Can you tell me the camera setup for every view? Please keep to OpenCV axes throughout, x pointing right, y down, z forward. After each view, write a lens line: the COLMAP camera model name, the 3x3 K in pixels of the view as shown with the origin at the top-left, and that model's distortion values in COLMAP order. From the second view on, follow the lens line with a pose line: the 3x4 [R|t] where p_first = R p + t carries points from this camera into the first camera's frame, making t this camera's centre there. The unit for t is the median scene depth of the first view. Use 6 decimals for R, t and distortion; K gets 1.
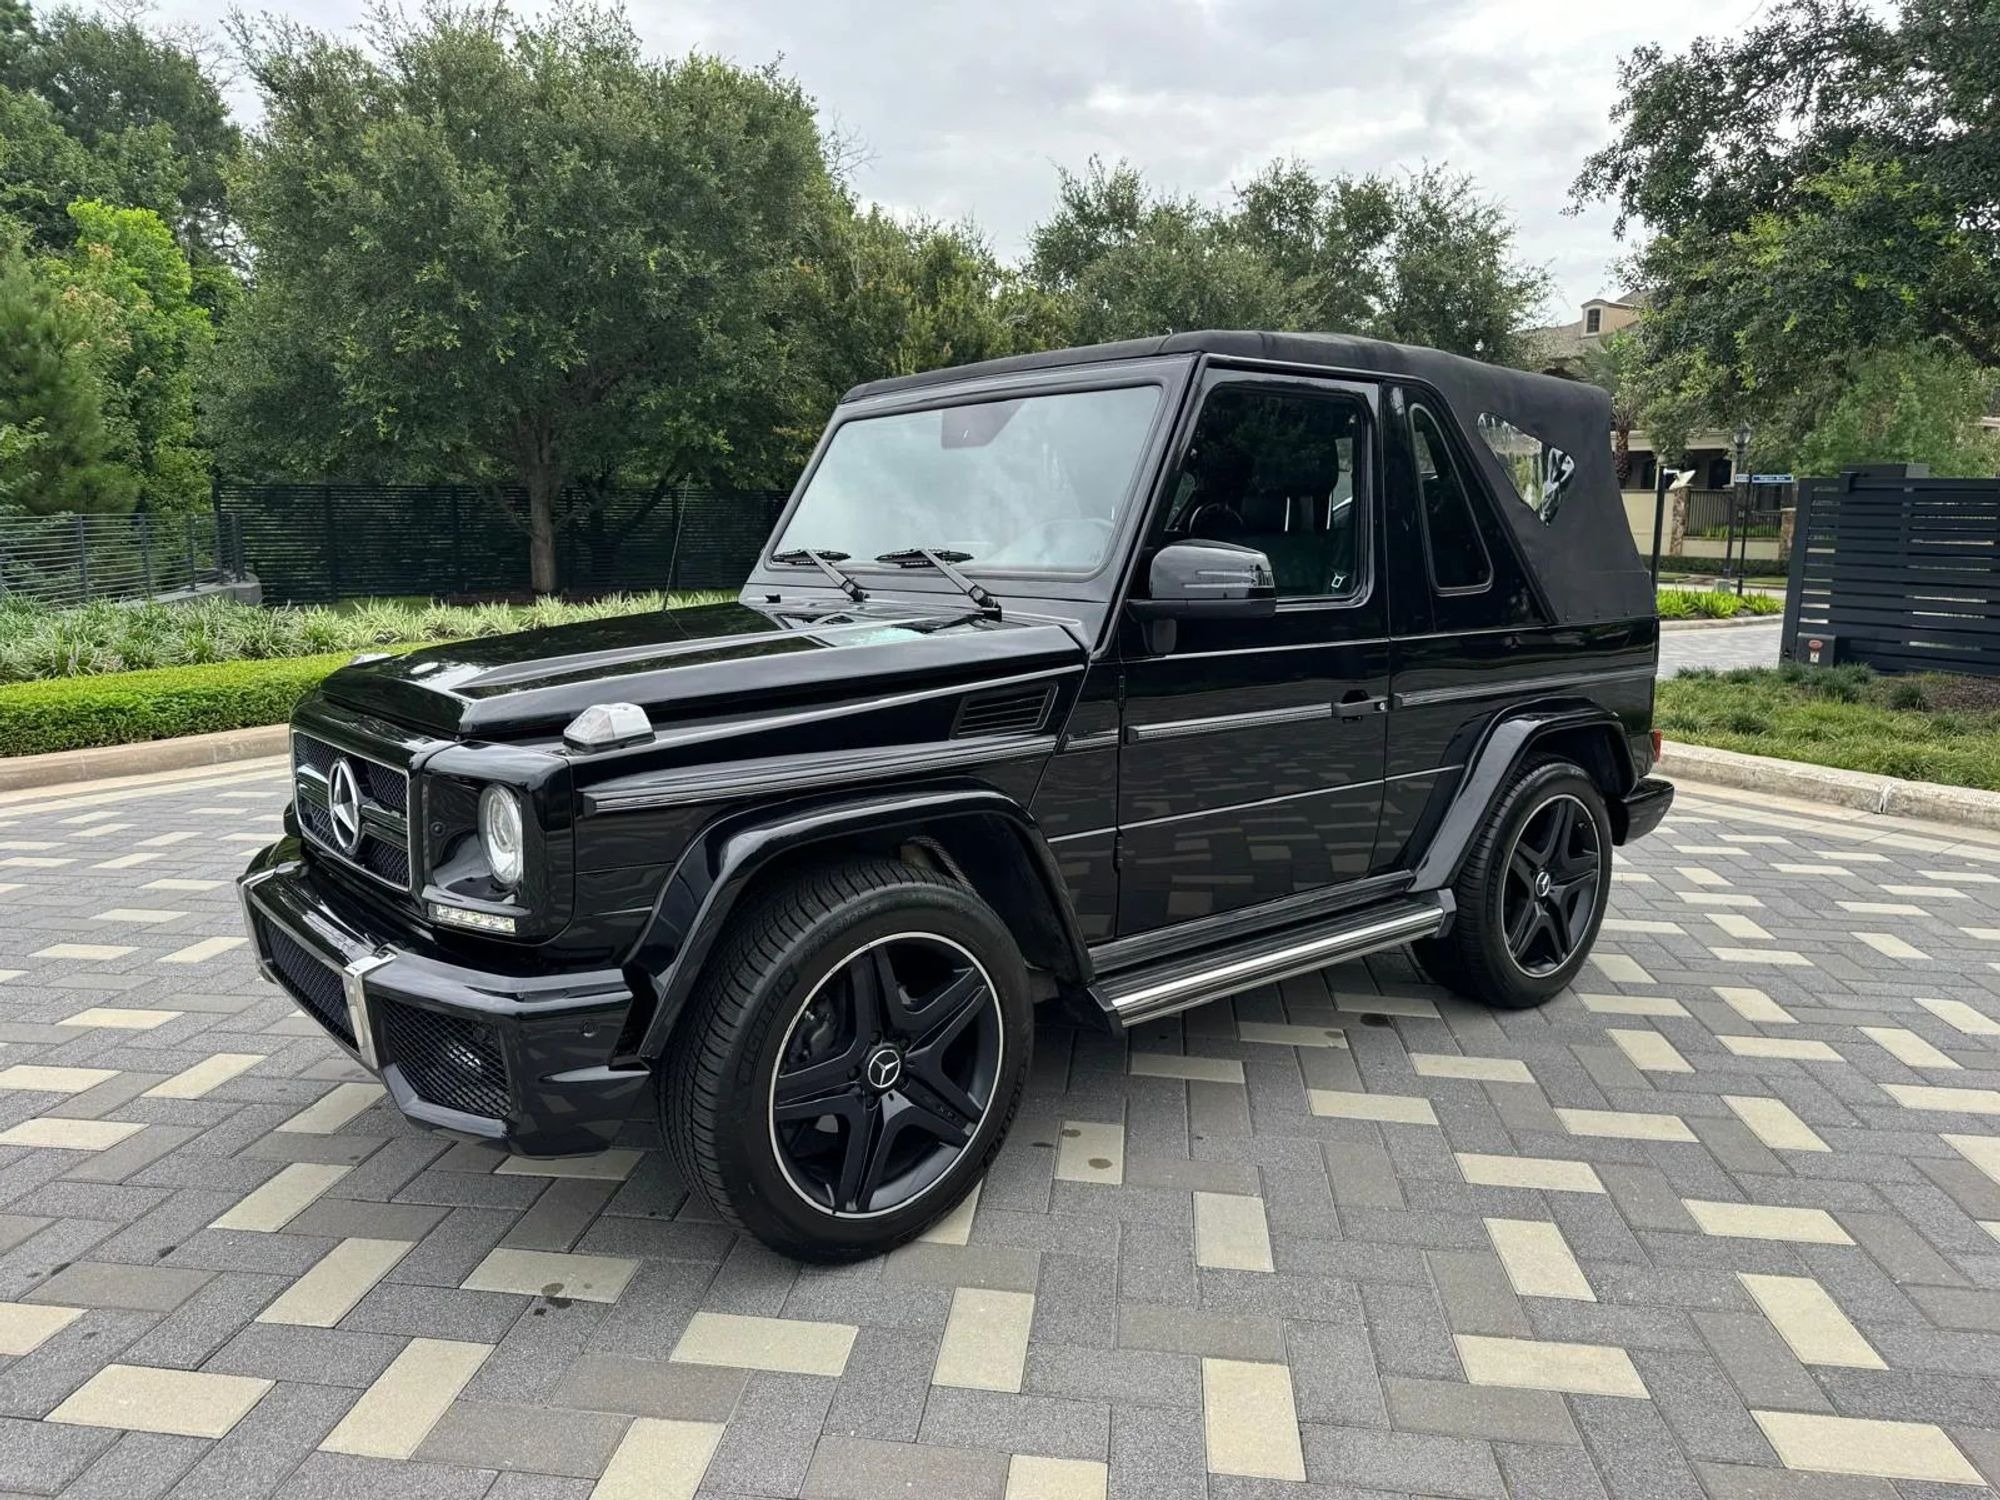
lens RADIAL K [[1409.5, 0, 998.3], [0, 1409.5, 741.2], [0, 0, 1]] dist [0.030008, -0.040177]
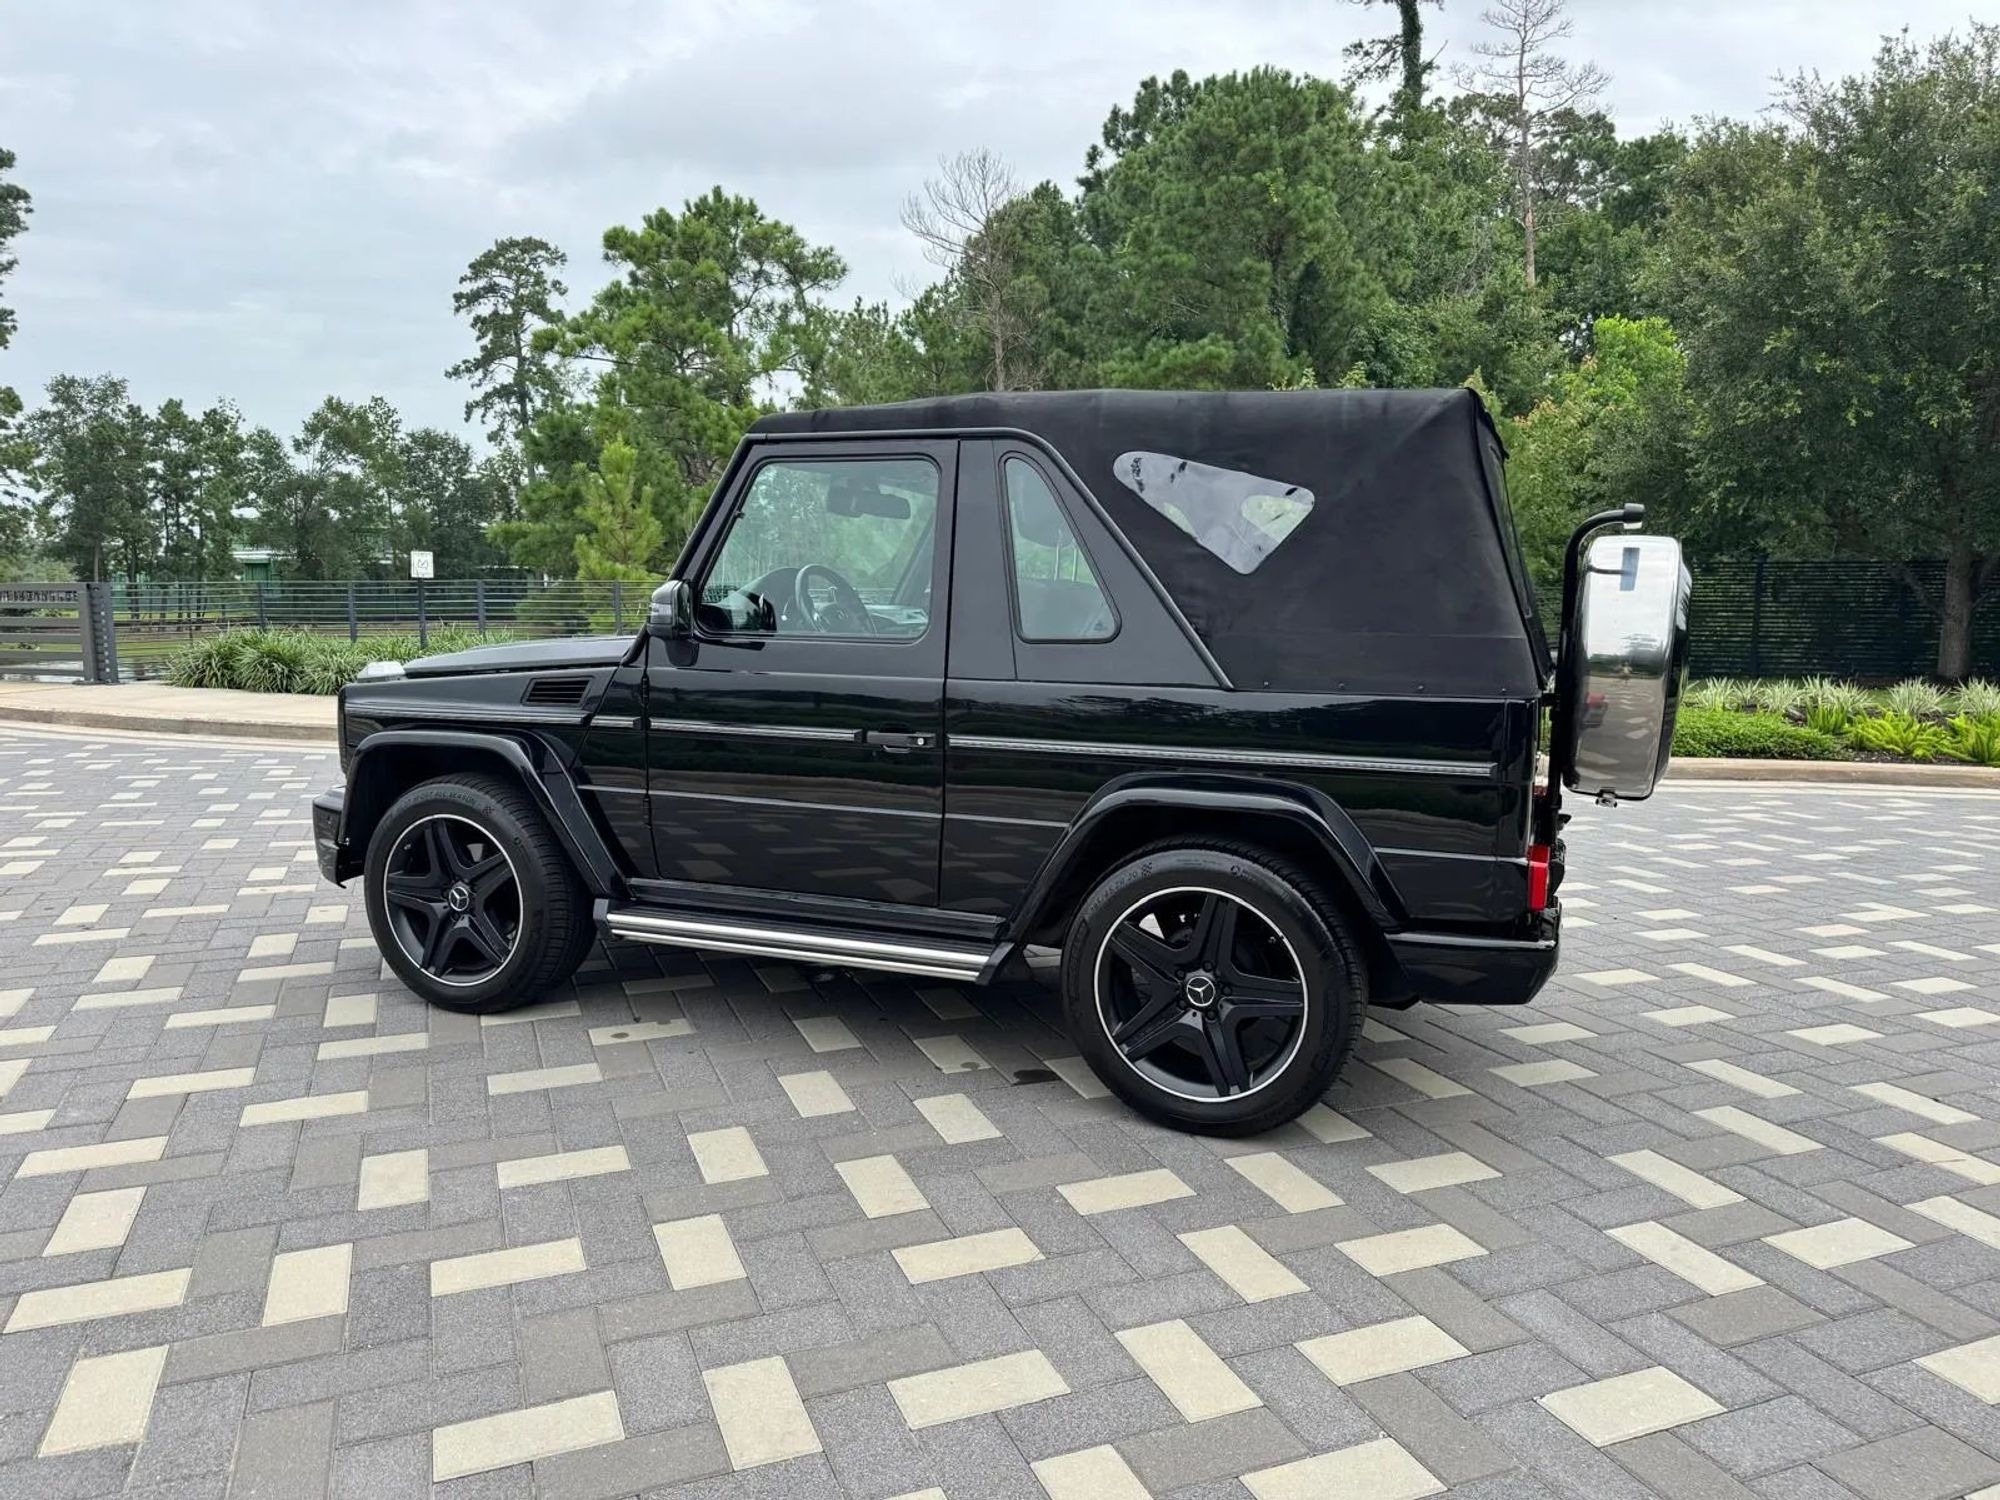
lens RADIAL K [[1391.1, 0, 988.0], [0, 1391.1, 751.1], [0, 0, 1]] dist [0.054388, -0.074391]
pose [[0.470970, 0.100218, -0.876438, 1.094939], [-0.142235, 0.989153, 0.036675, -0.057113], [0.870607, 0.107387, 0.480116, 0.493188]]
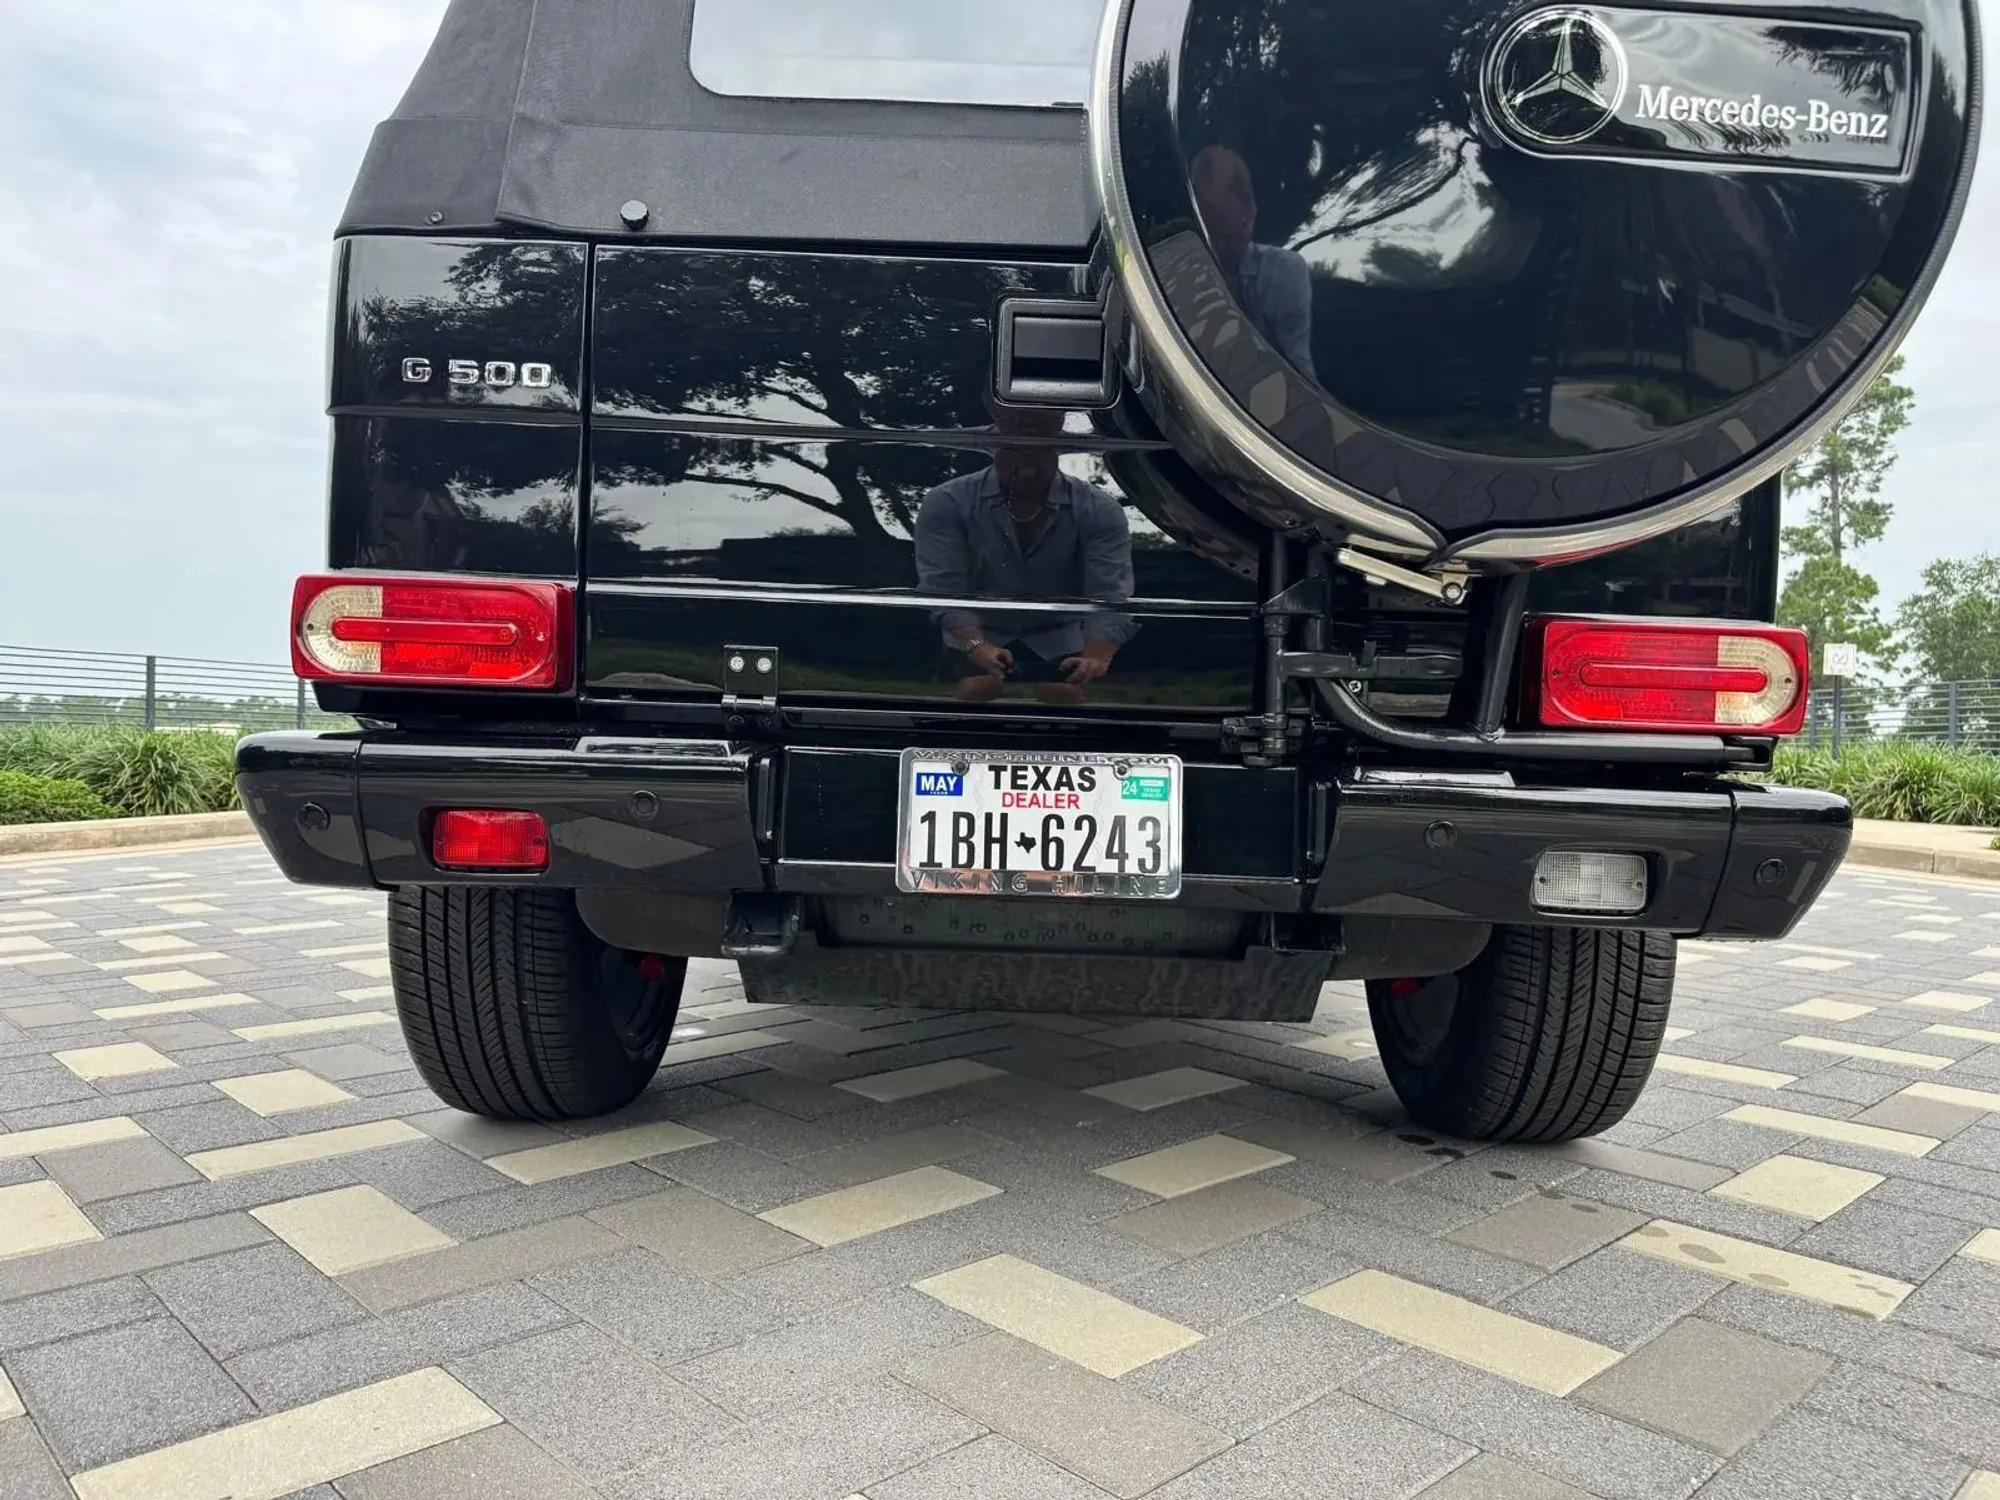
lens RADIAL K [[1403.5, 0, 1015.4], [0, 1403.5, 743.9], [0, 0, 1]] dist [0.033305, -0.042731]
pose [[-0.632102, -0.021948, -0.774575, 0.715157], [-0.143726, 0.985575, 0.089362, -0.025605], [0.761440, 0.167813, -0.626138, 1.551749]]
